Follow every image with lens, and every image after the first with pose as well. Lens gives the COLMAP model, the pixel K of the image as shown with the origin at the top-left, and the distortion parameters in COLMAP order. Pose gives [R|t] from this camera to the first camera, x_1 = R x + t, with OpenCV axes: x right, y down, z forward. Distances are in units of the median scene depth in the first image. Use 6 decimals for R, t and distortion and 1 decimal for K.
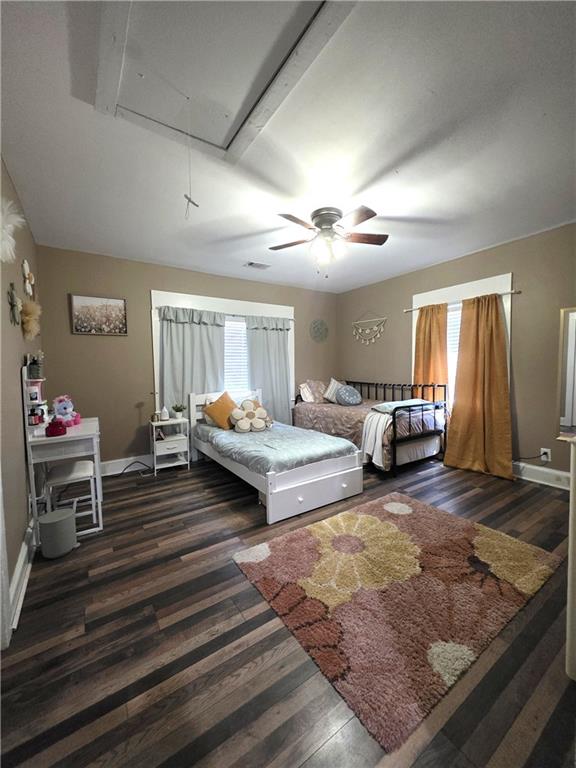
lens RADIAL K [[306.0, 0, 290.2], [0, 306.0, 383.5], [0, 0, 1]] dist [0.003677, 0.000467]
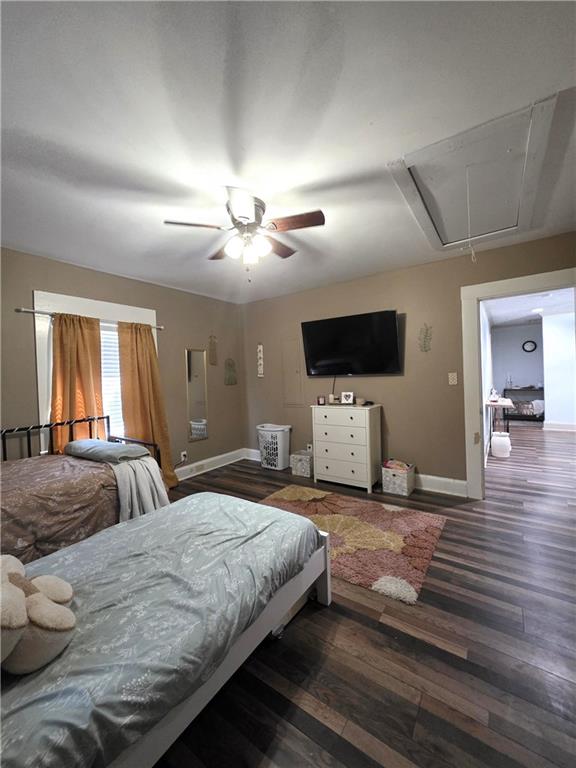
lens RADIAL K [[306.0, 0, 290.9], [0, 306.0, 384.0], [0, 0, 1]] dist [0.003677, 0.000467]
pose [[-0.360223, 0.005083, 0.932853, -0.489384], [0.092681, 0.995233, 0.030366, -0.064849], [-0.928251, 0.097397, -0.358976, 0.876412]]
